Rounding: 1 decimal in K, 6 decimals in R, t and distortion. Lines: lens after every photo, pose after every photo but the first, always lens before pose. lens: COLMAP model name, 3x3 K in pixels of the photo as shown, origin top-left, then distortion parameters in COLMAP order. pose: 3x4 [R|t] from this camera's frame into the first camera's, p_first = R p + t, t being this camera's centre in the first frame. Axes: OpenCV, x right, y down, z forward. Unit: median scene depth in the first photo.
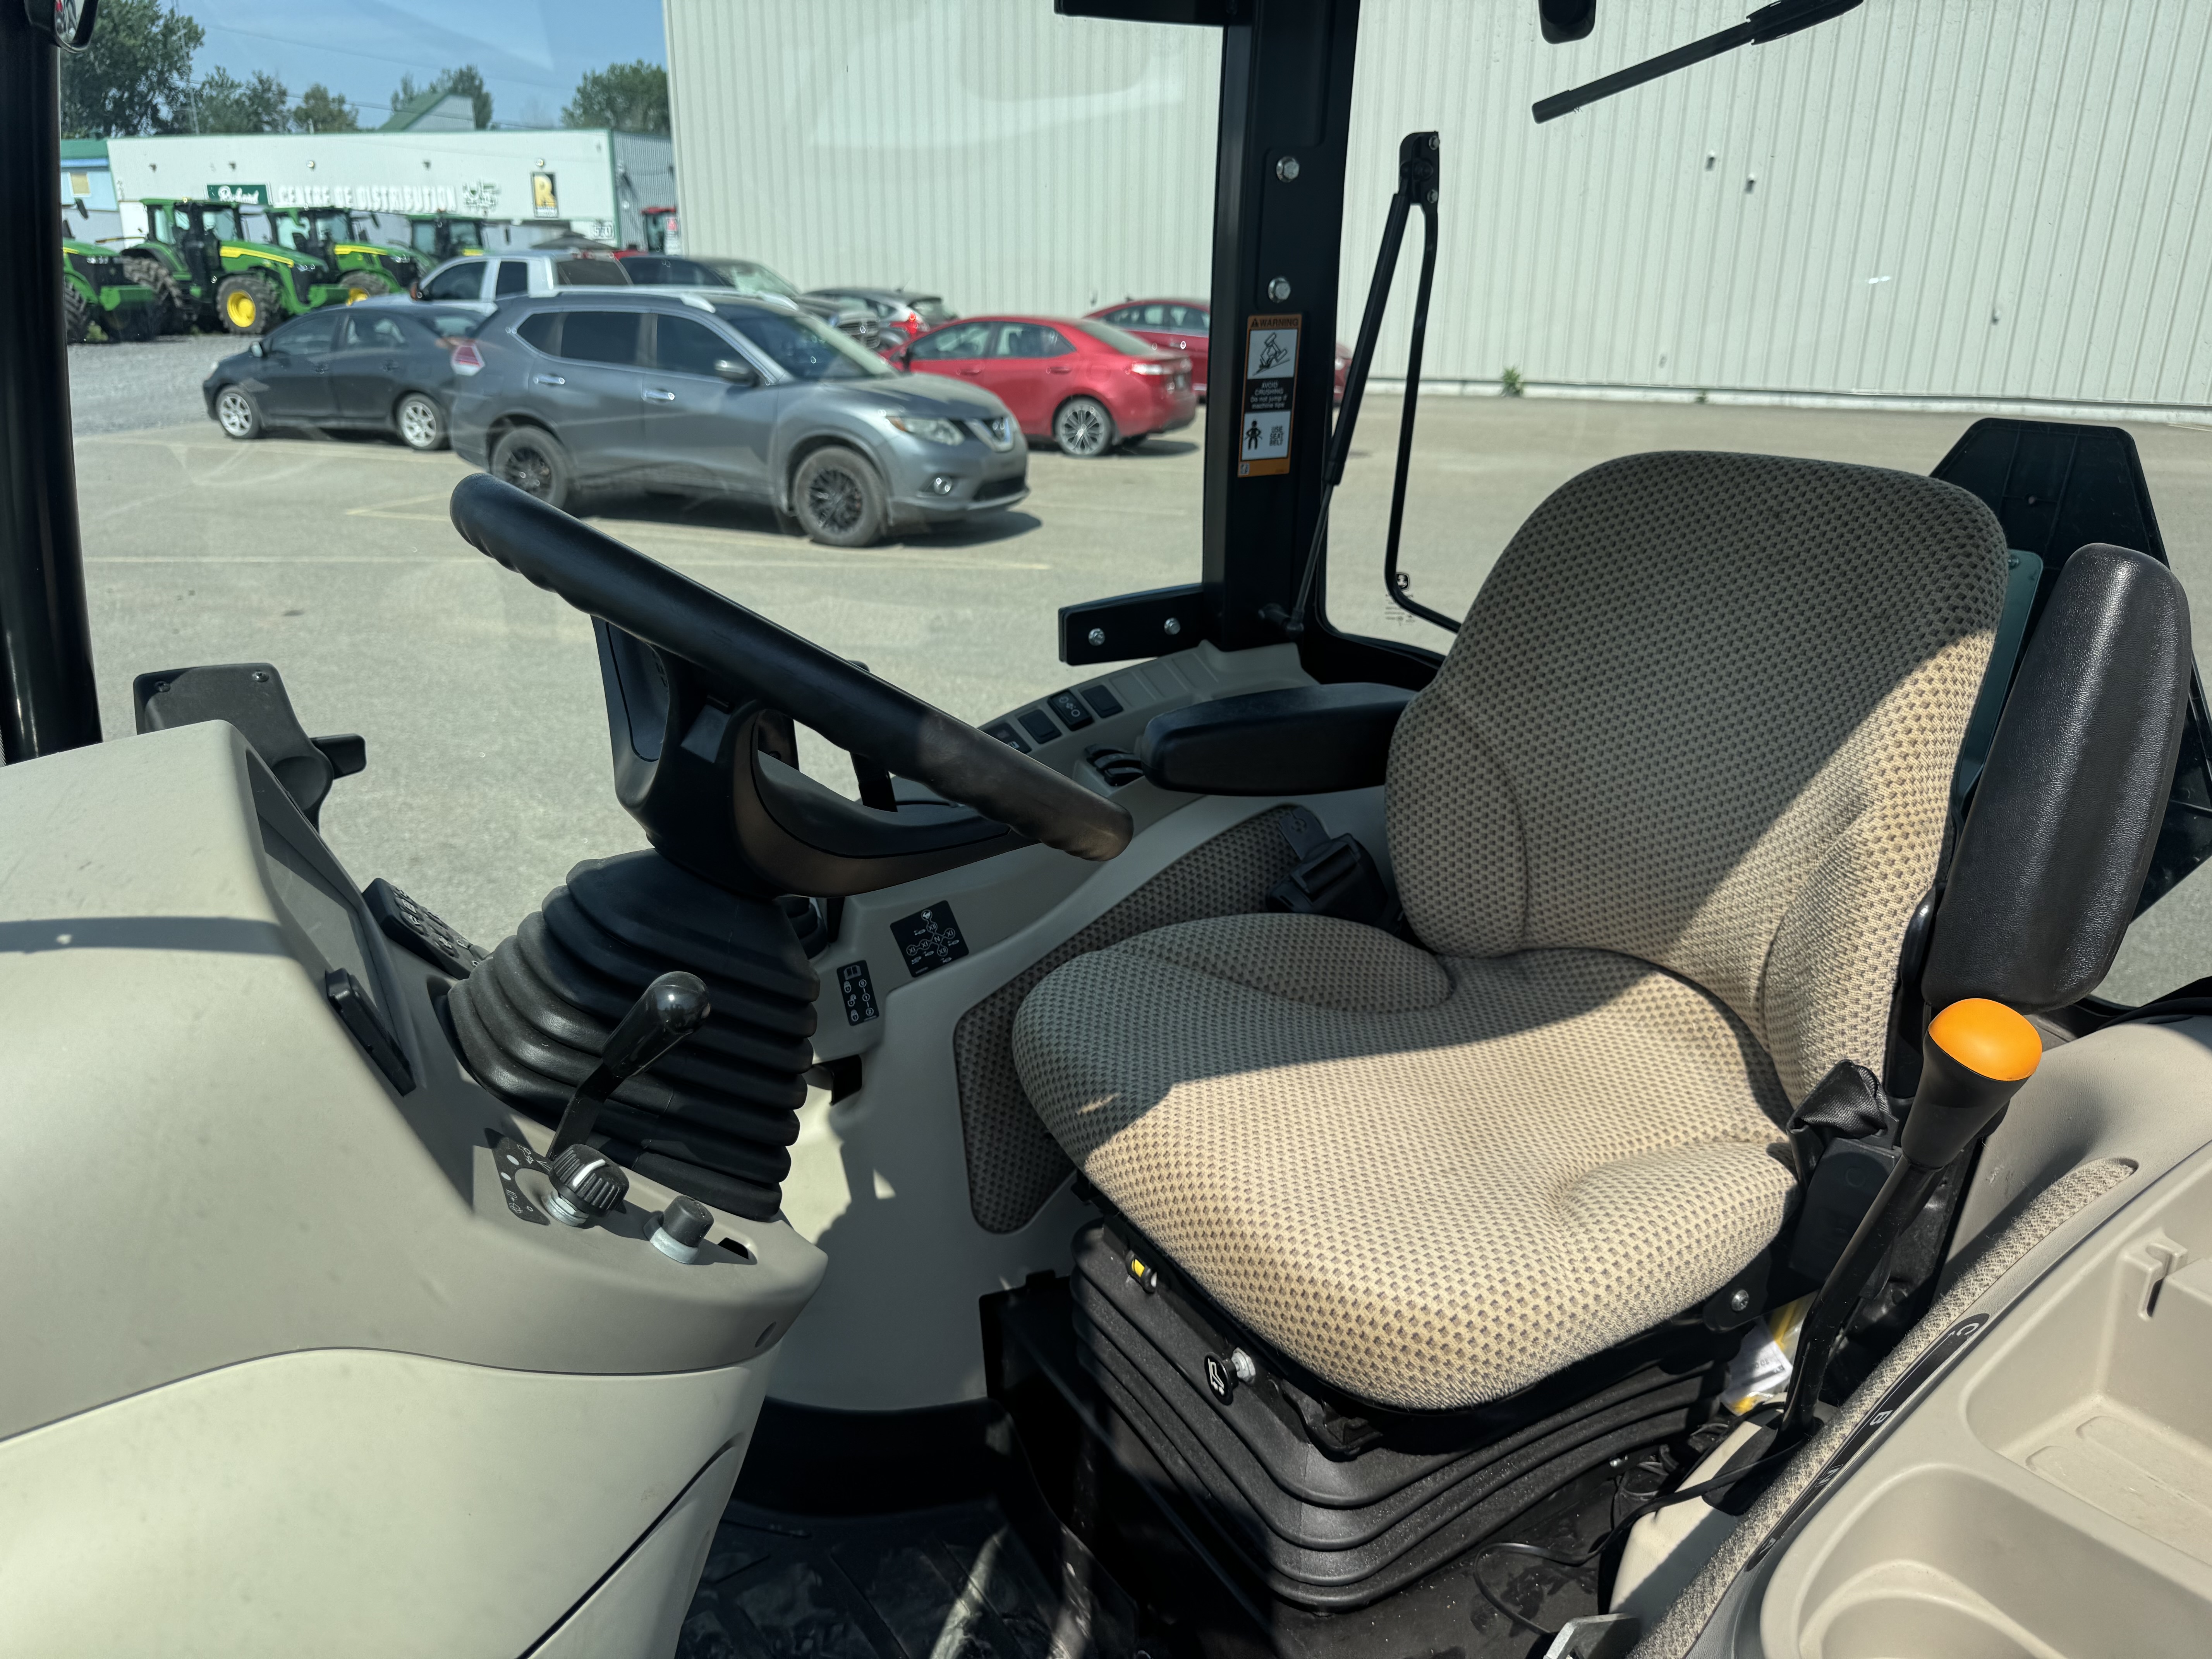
lens RADIAL K [[1555.9, 0, 1101.3], [0, 1555.9, 845.4], [0, 0, 1]] dist [0.037364, -0.052413]
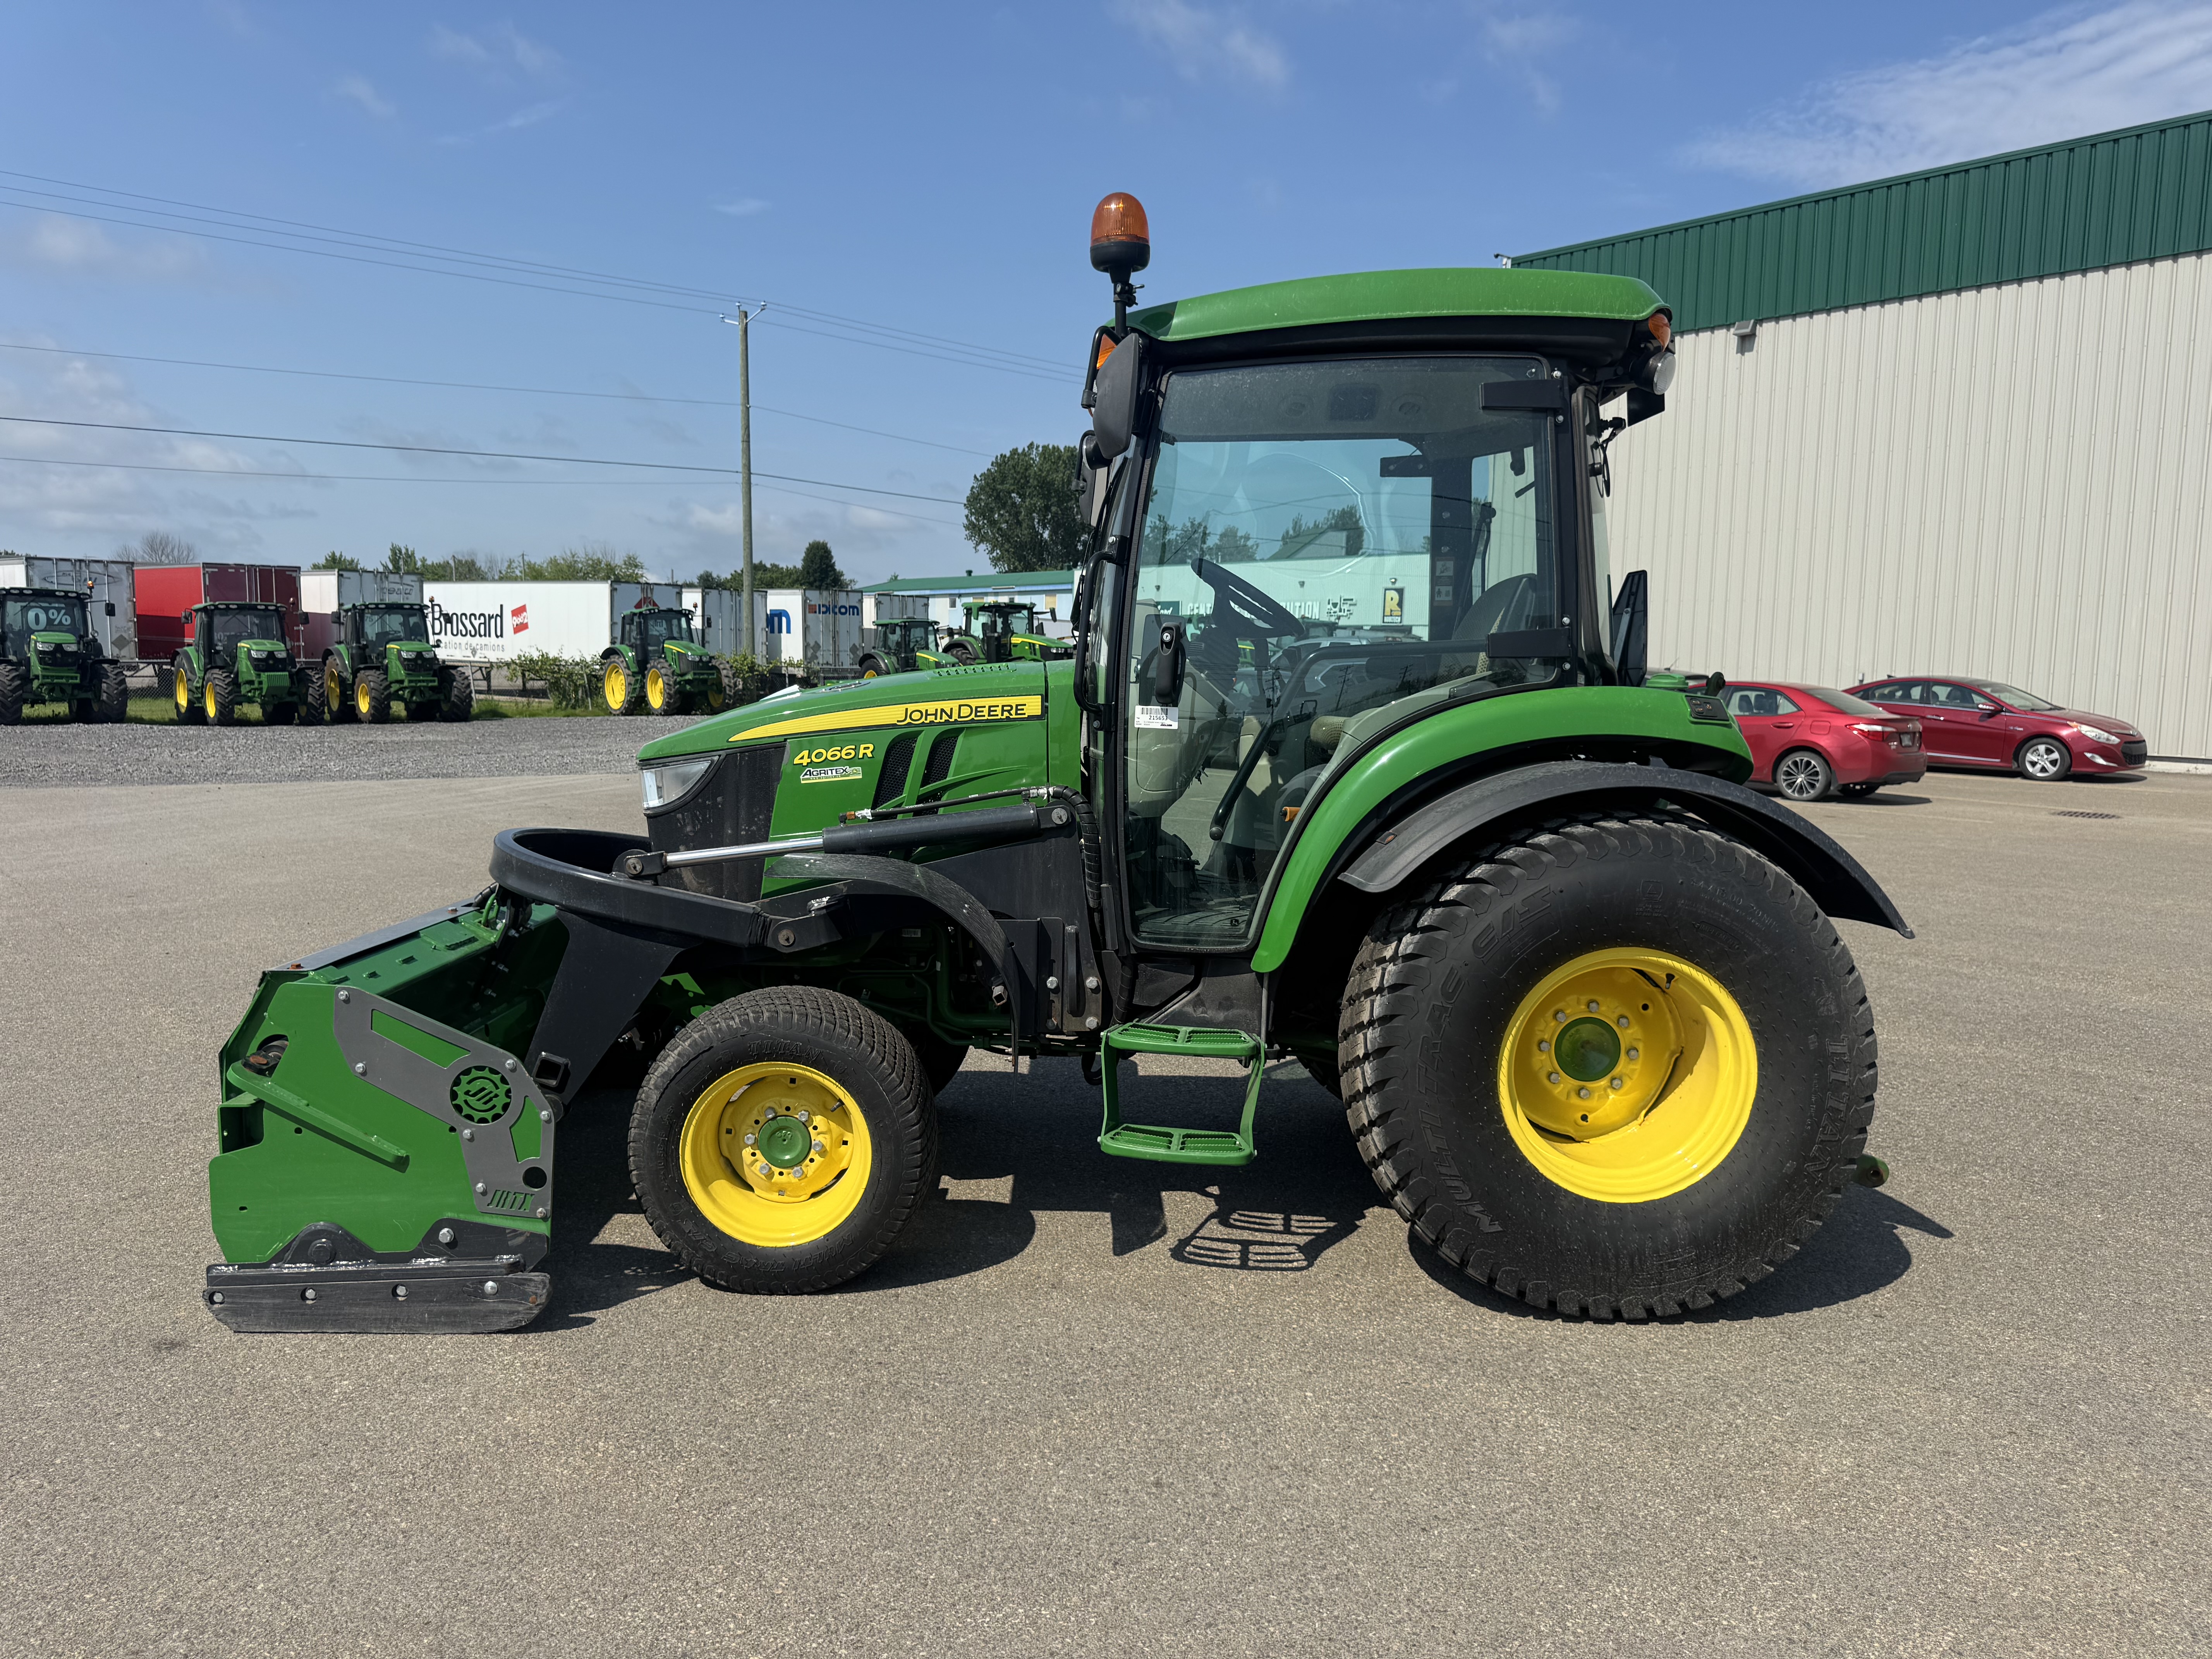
lens RADIAL K [[1555.9, 0, 1094.1], [0, 1555.9, 816.4], [0, 0, 1]] dist [0.037364, -0.052413]
pose [[0.872208, 0.052240, -0.486338, 0.070321], [-0.176134, 0.961124, -0.212644, 0.064605], [0.456322, 0.271131, 0.847501, -0.124816]]
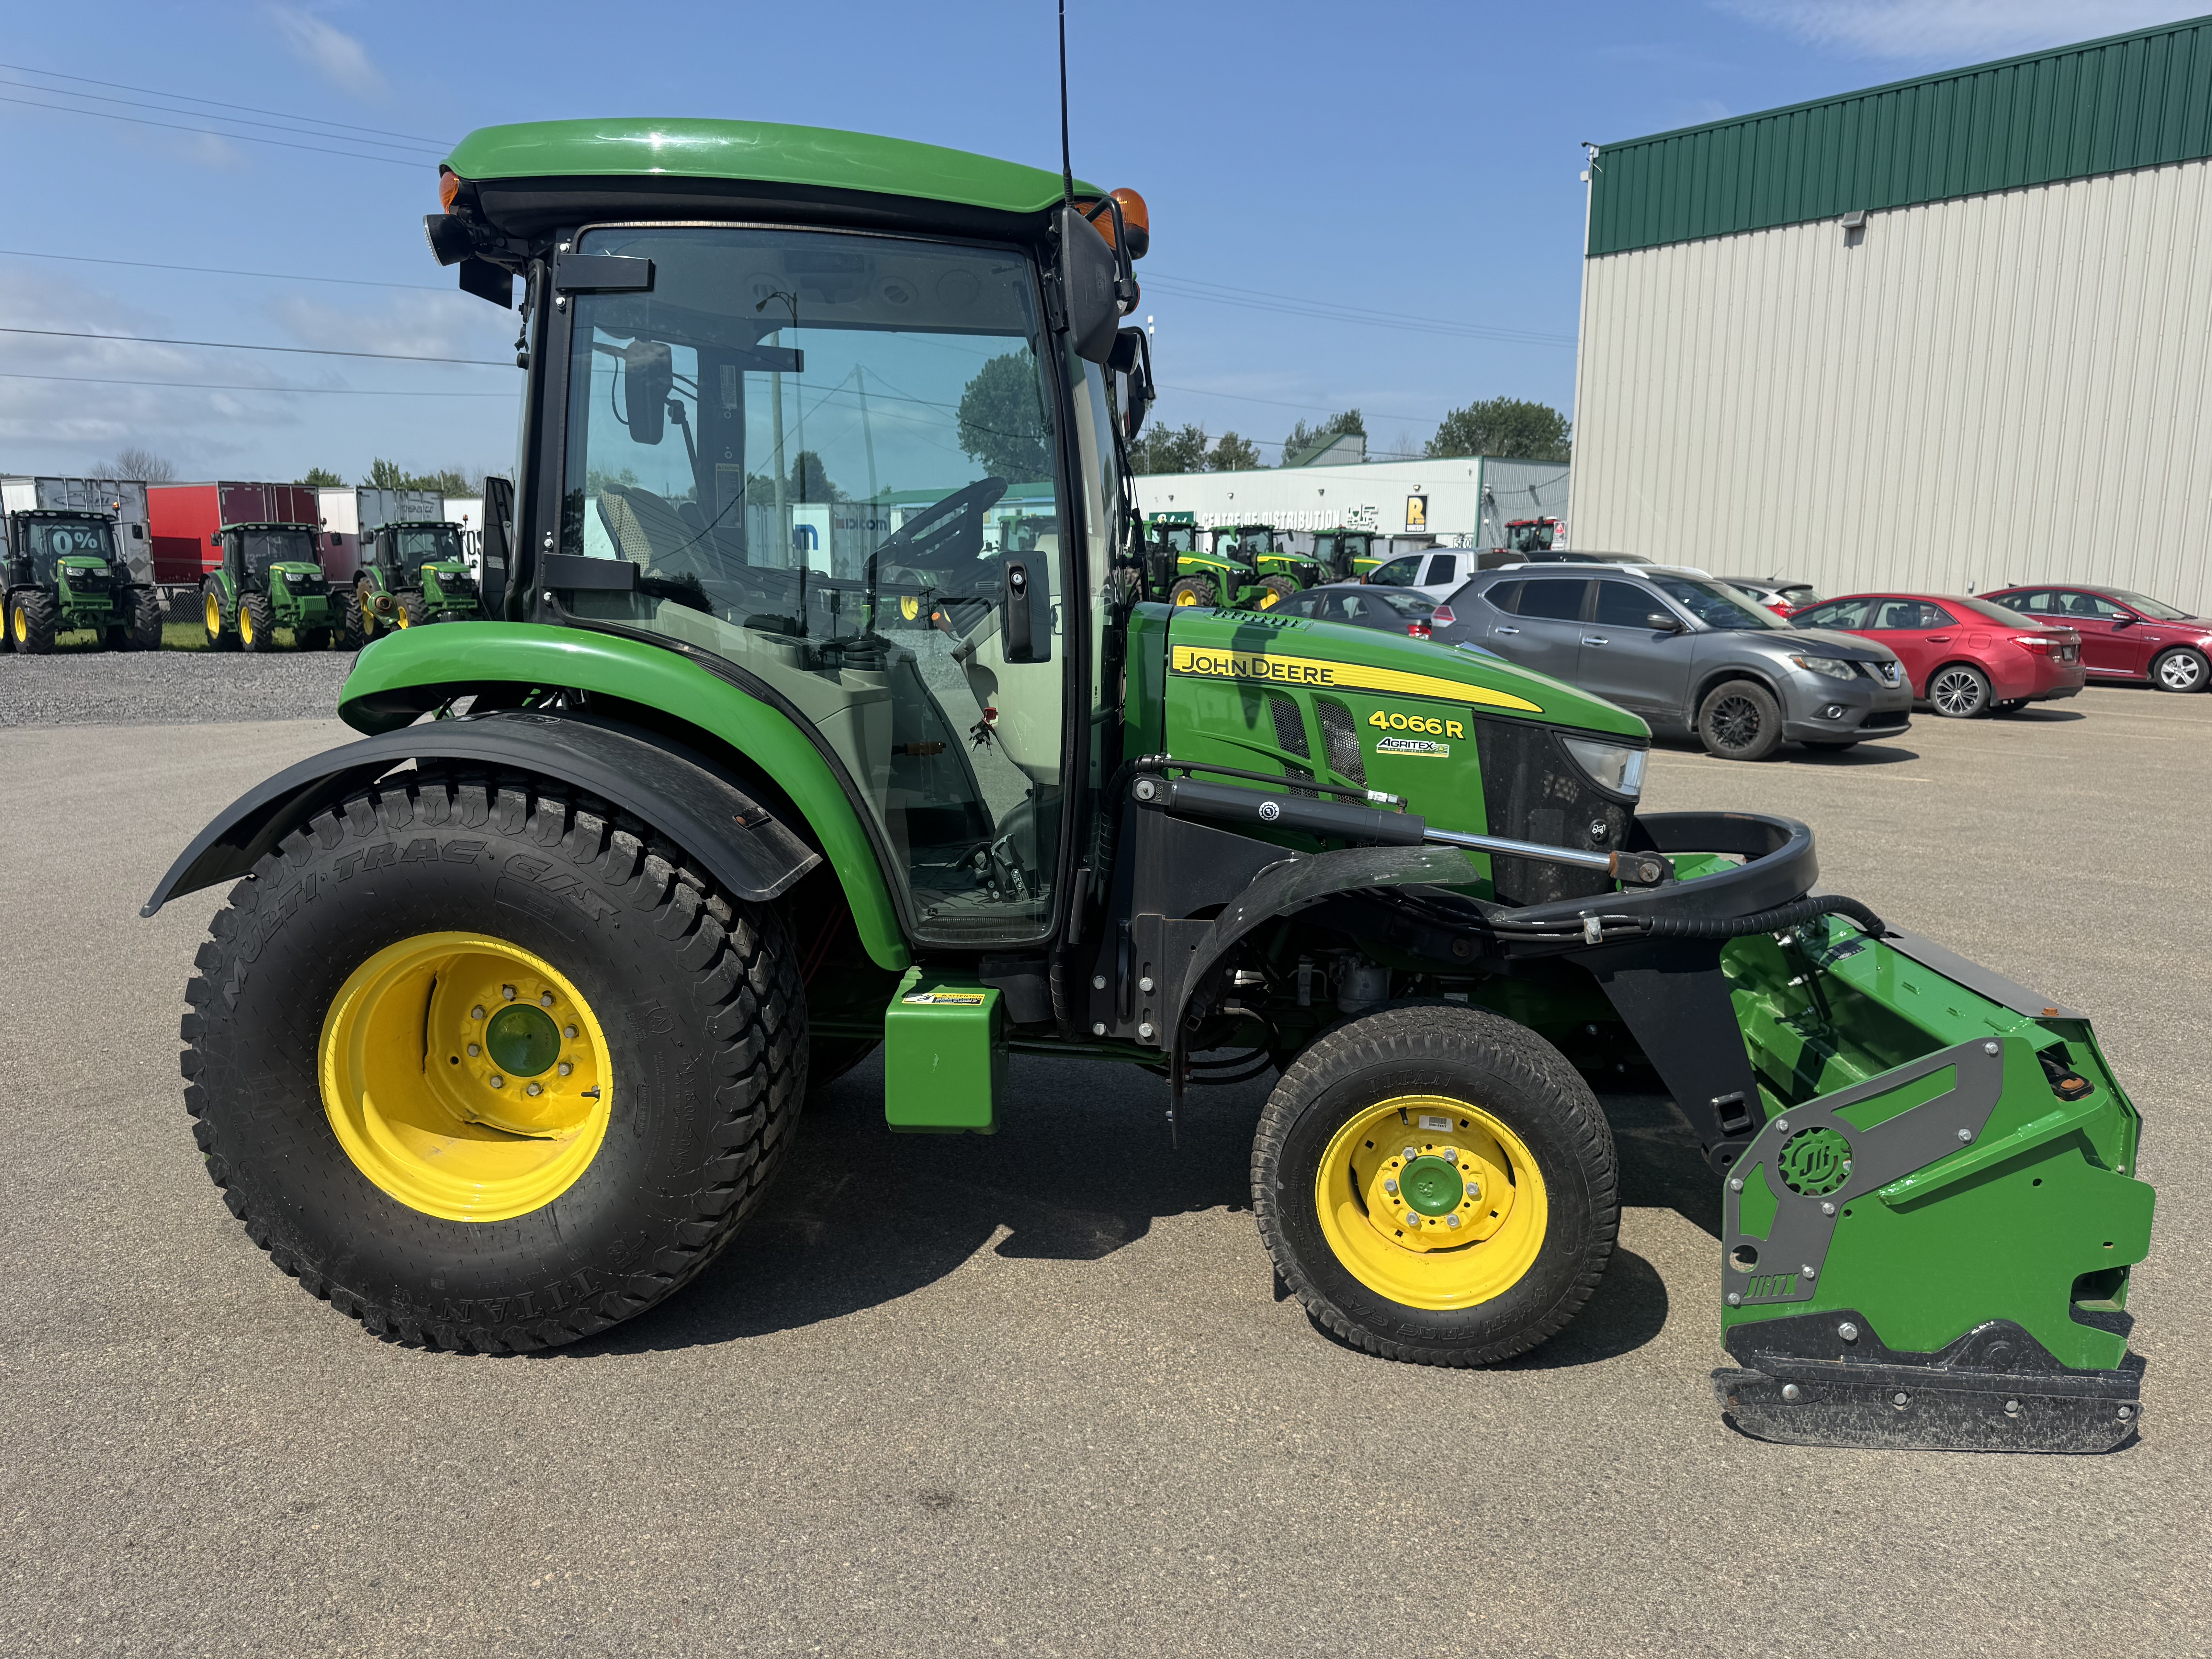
lens RADIAL K [[1555.9, 0, 1104.5], [0, 1555.9, 844.0], [0, 0, 1]] dist [0.037364, -0.052413]
pose [[0.879116, 0.076900, -0.470363, -0.010431], [-0.162420, 0.976162, -0.143972, 0.065358], [0.448079, 0.202964, 0.870650, -0.138084]]
